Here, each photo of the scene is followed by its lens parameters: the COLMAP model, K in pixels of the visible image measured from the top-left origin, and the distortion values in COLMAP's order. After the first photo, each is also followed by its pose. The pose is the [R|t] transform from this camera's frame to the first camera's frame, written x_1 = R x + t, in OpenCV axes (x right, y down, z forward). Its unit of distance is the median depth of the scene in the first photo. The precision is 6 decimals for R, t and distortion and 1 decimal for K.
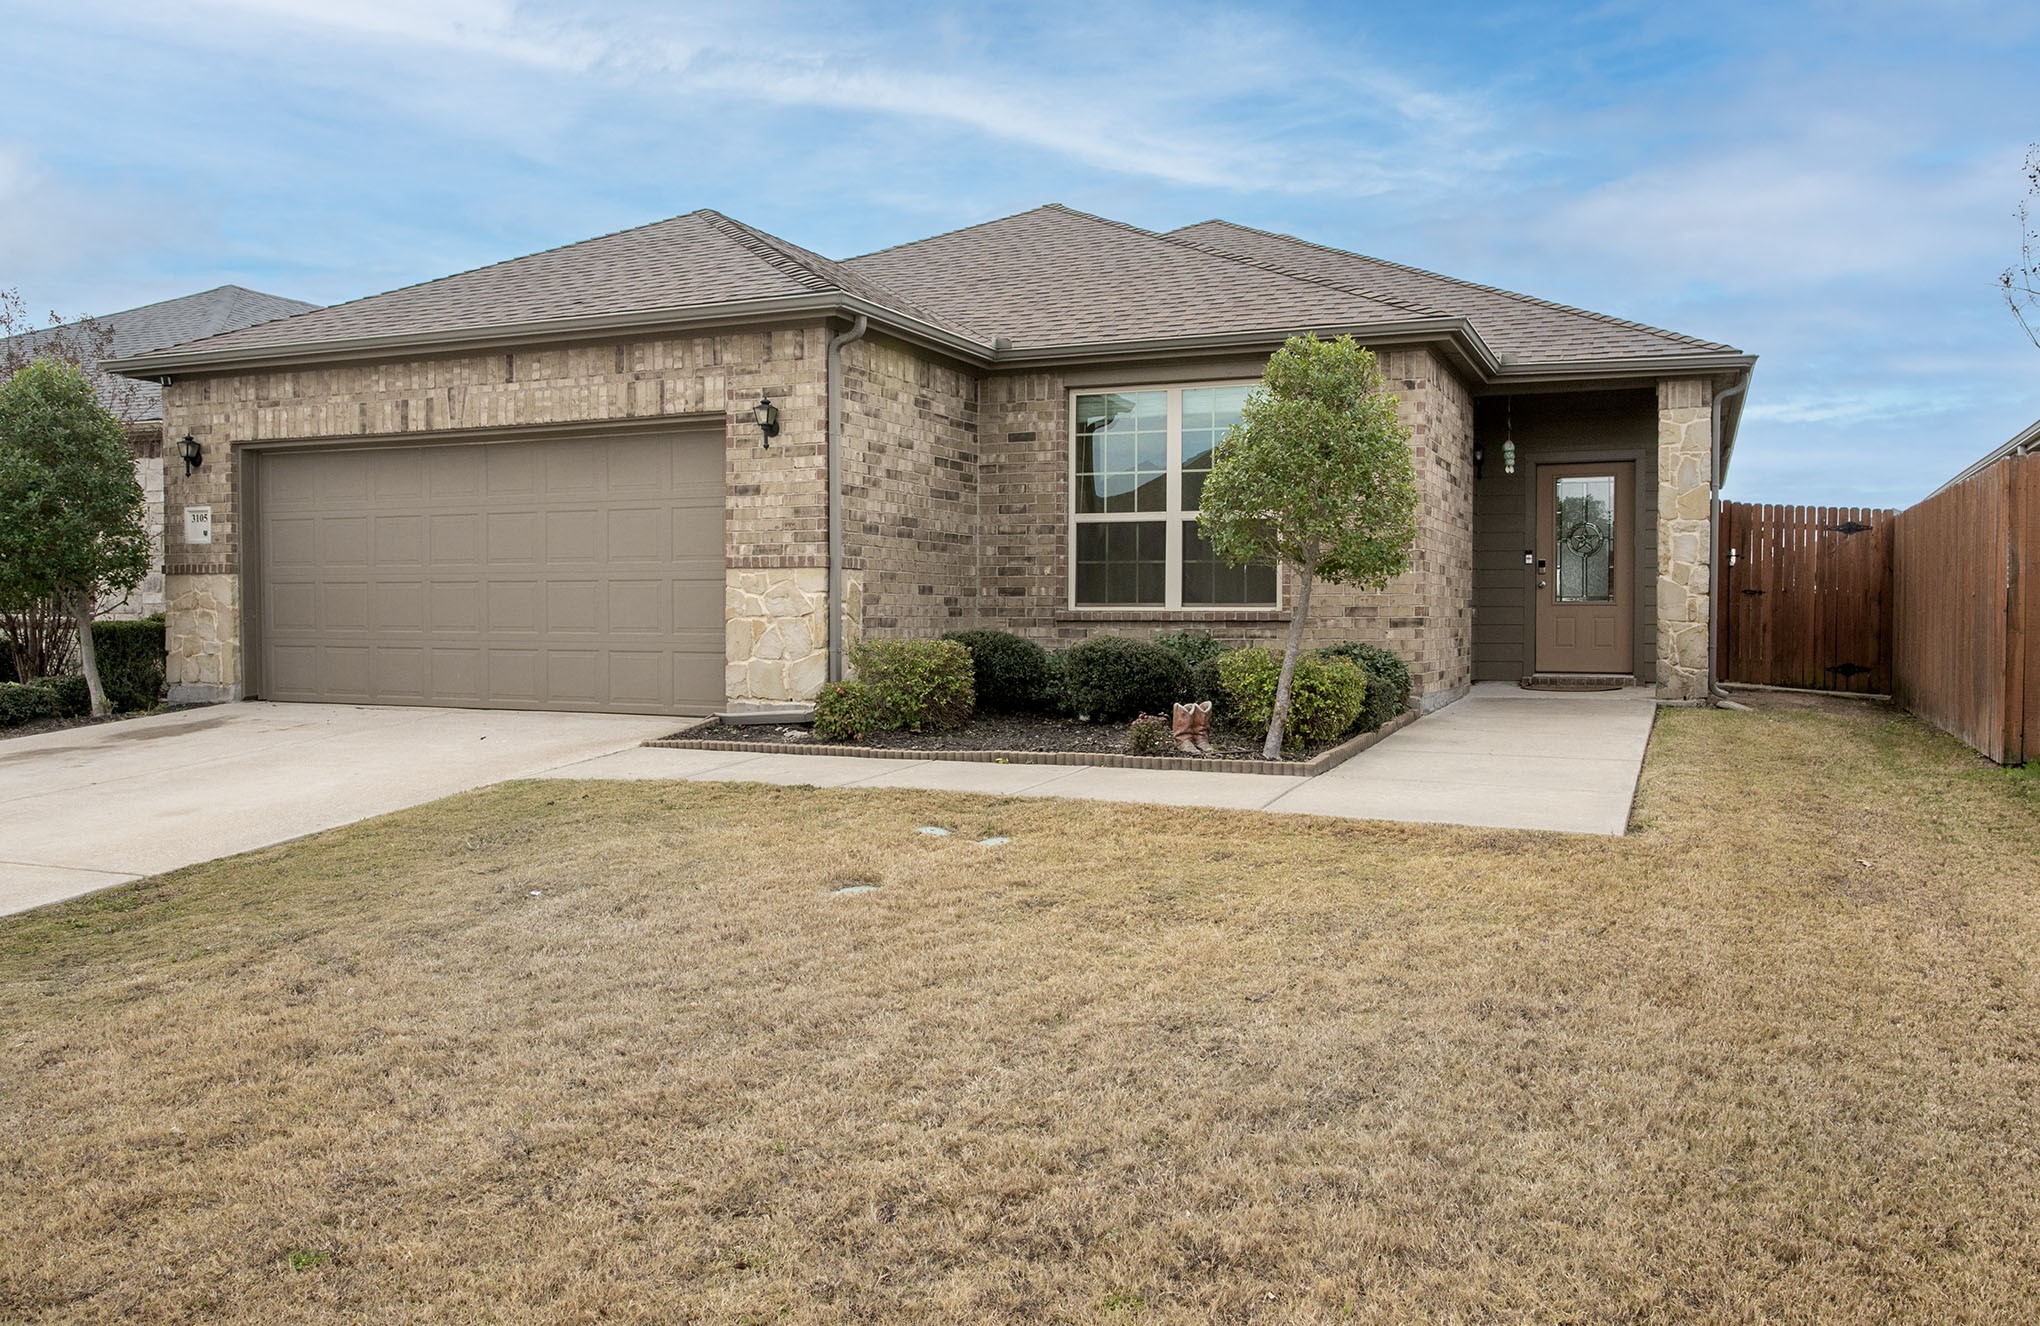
lens RADIAL K [[1559.3, 0, 1034.1], [0, 1559.3, 649.3], [0, 0, 1]] dist [-0.043074, 0.057425]
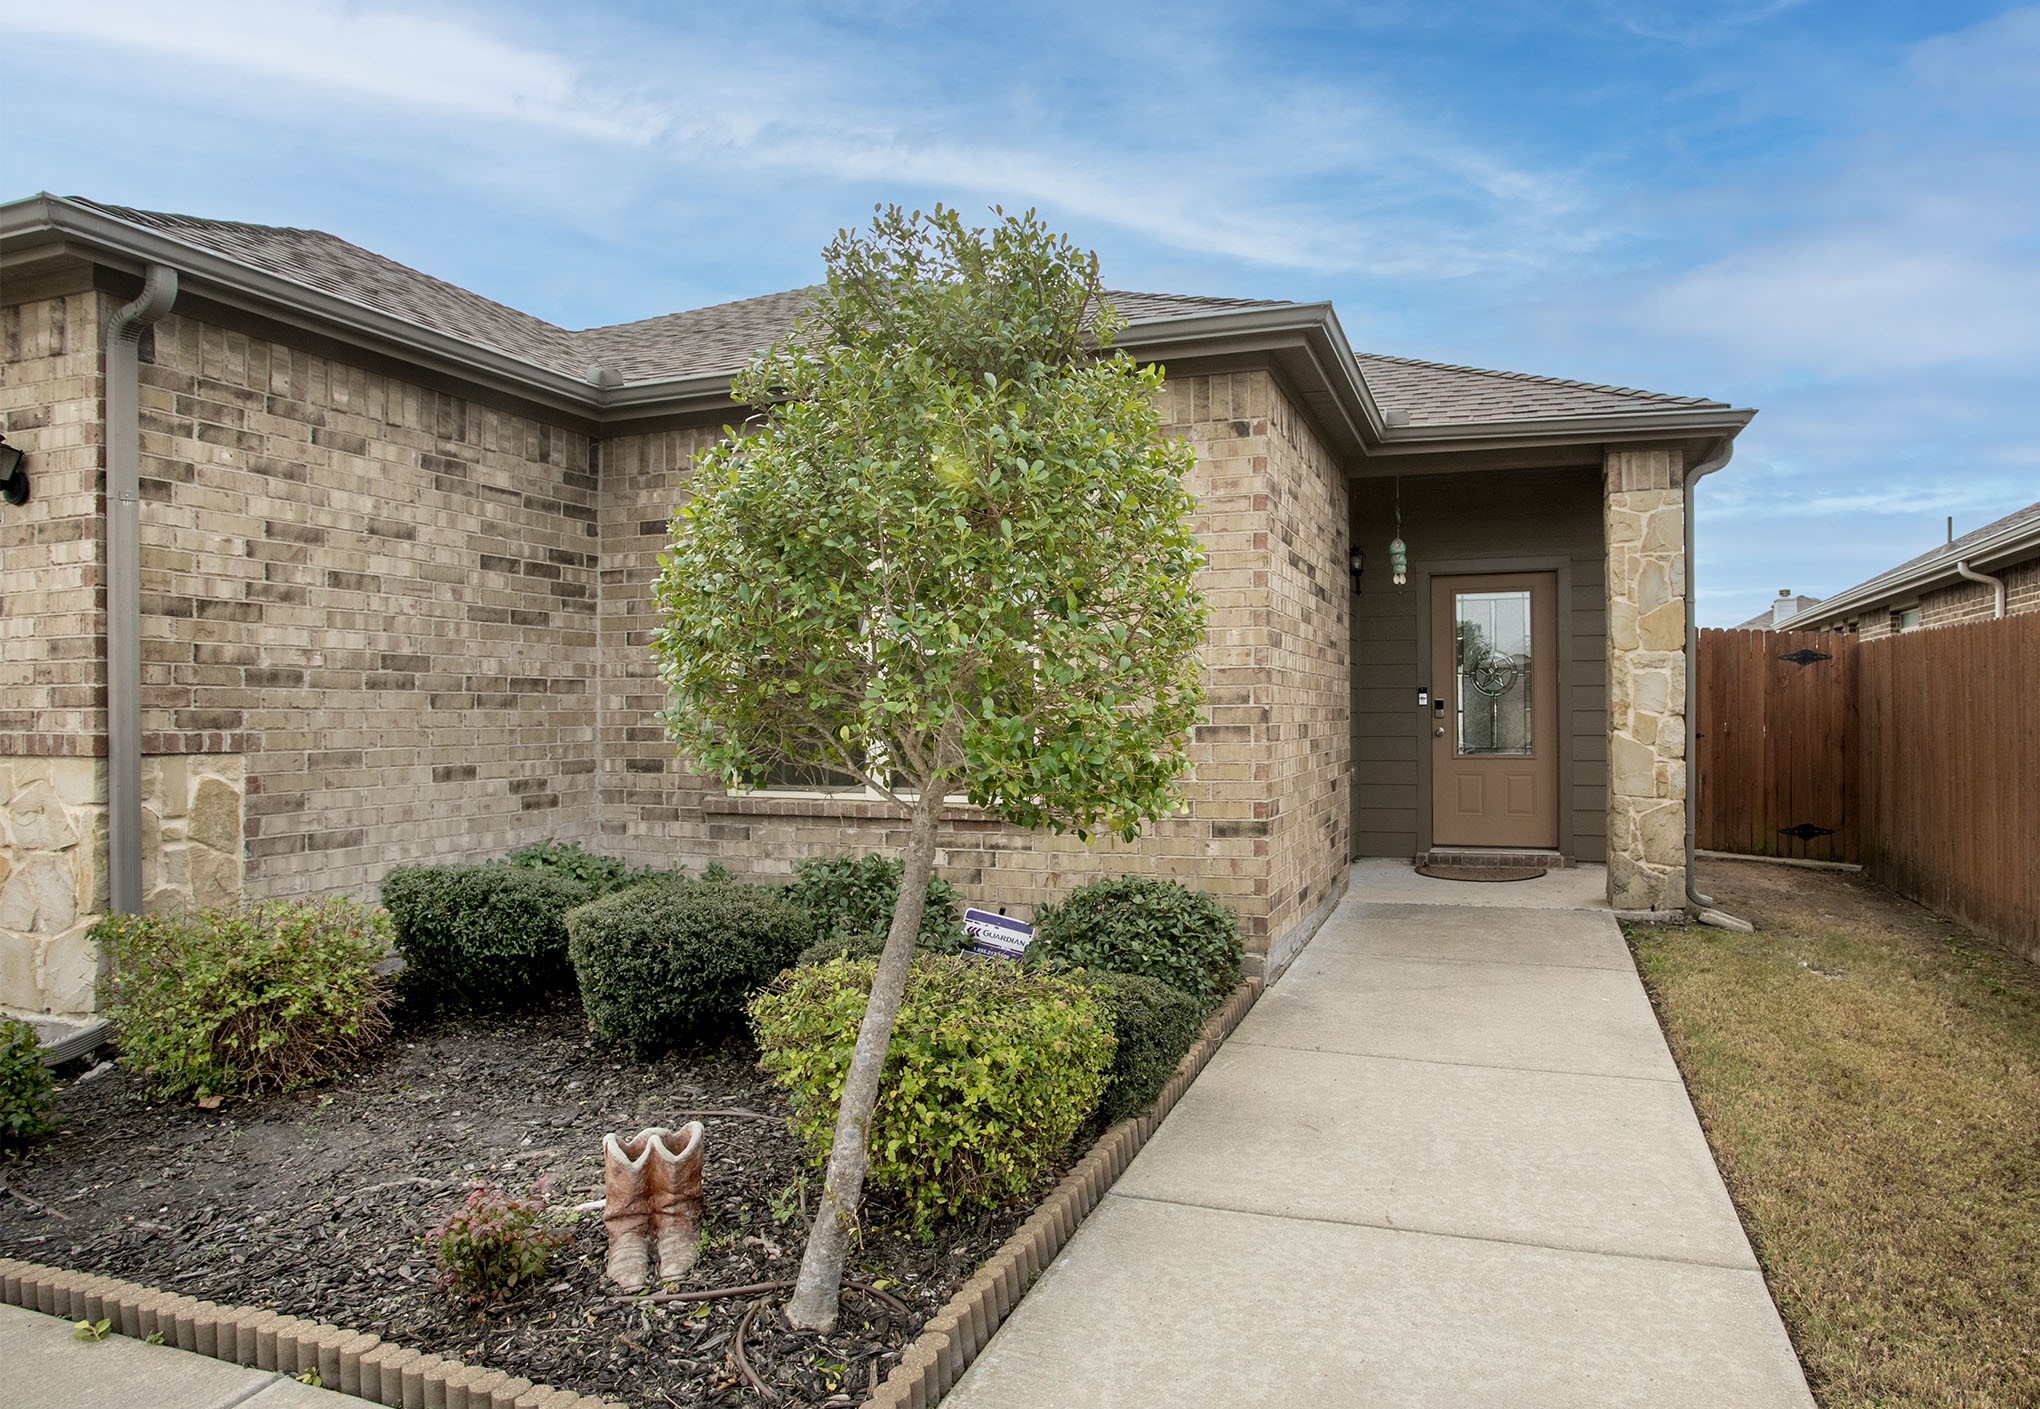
lens RADIAL K [[1199.8, 0, 1102.7], [0, 1199.8, 705.5], [0, 0, 1]] dist [-0.075392, 0.041717]
pose [[0.997660, -0.005913, 0.068120, 0.154737], [0.007781, 0.999600, -0.027189, -0.051470], [-0.067932, 0.027655, 0.997307, 0.542056]]
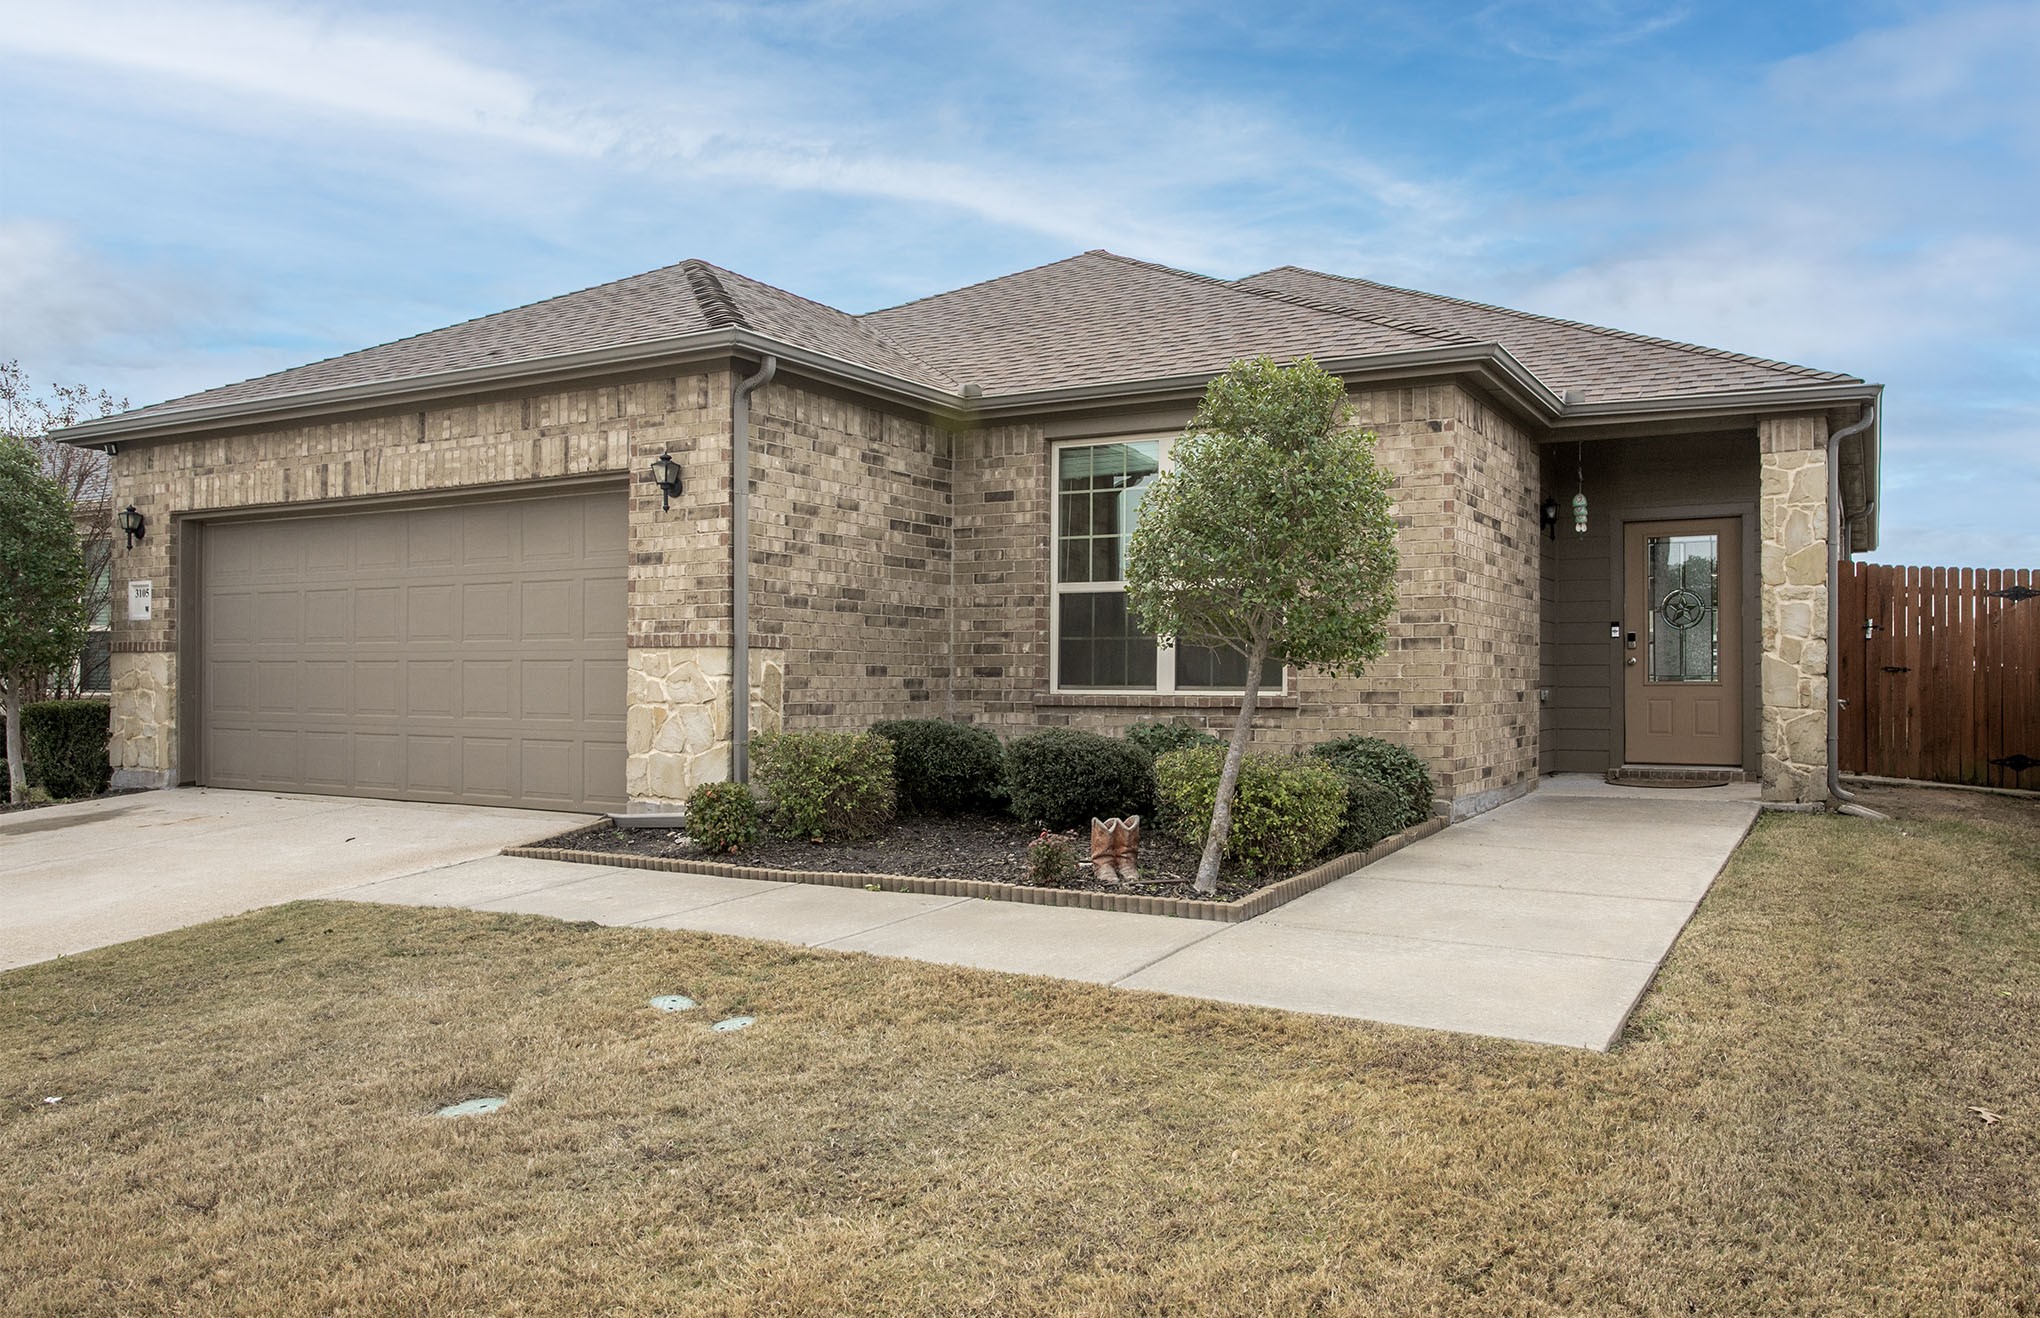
lens RADIAL K [[1505.5, 0, 1020.0], [0, 1505.5, 659.0], [0, 0, 1]] dist [-0.040834, 0.058630]
pose [[0.992977, -0.000419, -0.118307, 0.113663], [-0.003924, 0.999327, -0.036473, -0.014662], [0.118243, 0.036681, 0.992307, 0.175030]]
